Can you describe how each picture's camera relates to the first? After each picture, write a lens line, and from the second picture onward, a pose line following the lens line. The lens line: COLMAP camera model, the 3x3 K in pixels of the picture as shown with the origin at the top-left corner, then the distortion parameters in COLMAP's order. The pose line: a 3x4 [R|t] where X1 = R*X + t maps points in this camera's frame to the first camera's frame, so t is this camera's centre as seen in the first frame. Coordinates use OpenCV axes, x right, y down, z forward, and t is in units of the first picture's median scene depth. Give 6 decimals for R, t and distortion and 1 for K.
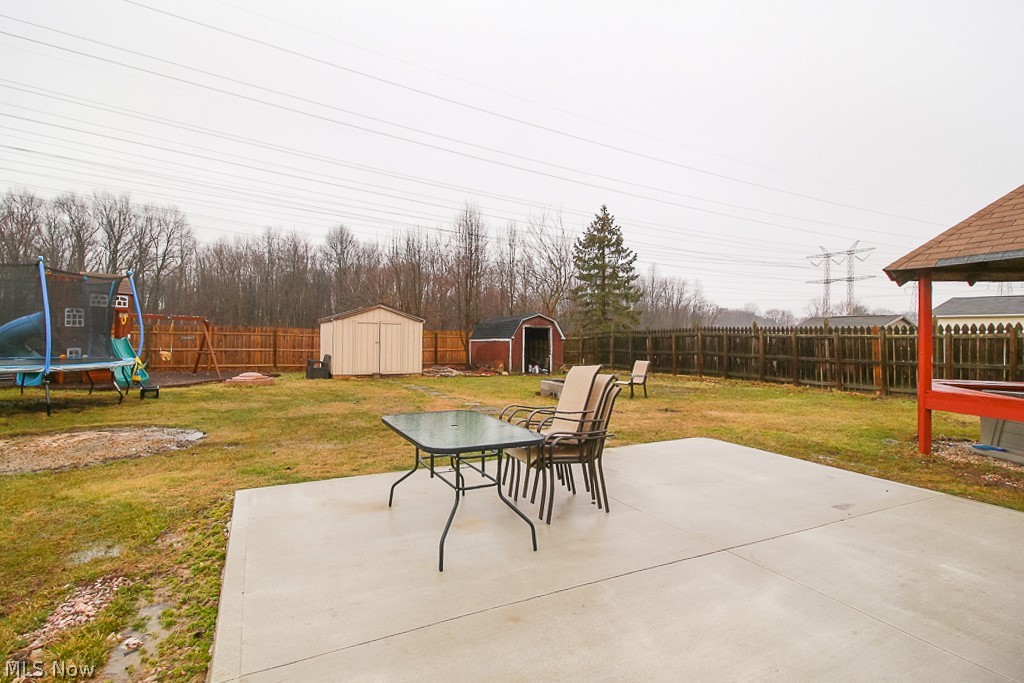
lens RADIAL K [[465.3, 0, 510.8], [0, 465.3, 339.0], [0, 0, 1]] dist [-0.011421, -0.001204]
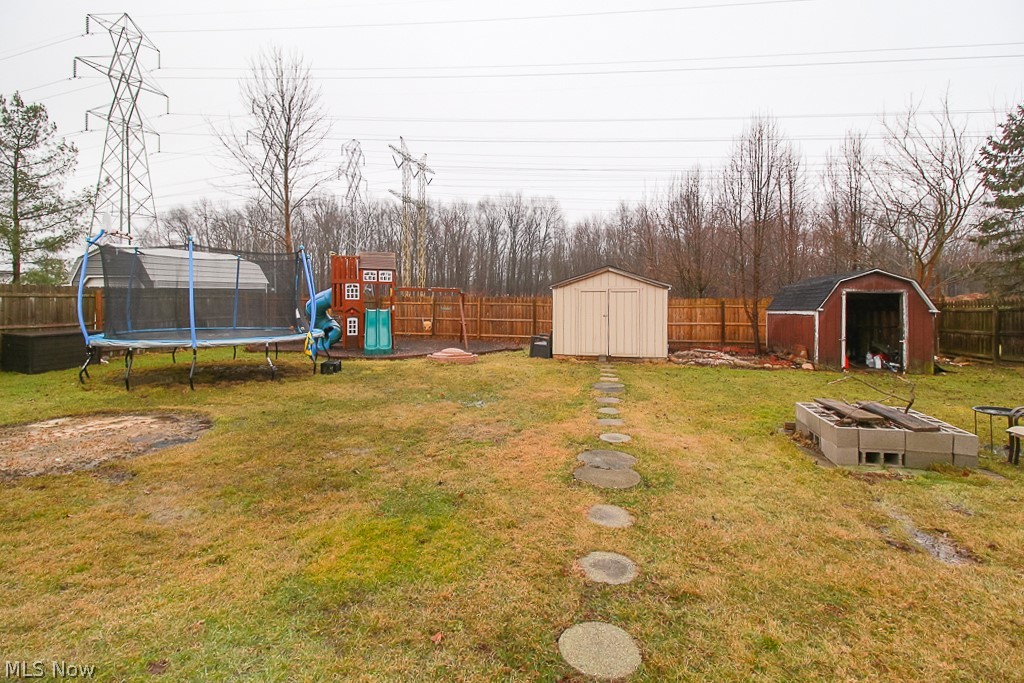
lens RADIAL K [[465.3, 0, 530.5], [0, 465.3, 306.2], [0, 0, 1]] dist [-0.011421, -0.001204]
pose [[0.767172, 0.001061, -0.641441, 0.097440], [0.000159, 0.999998, 0.001845, -0.008365], [0.641442, -0.001518, 0.767170, 0.262957]]
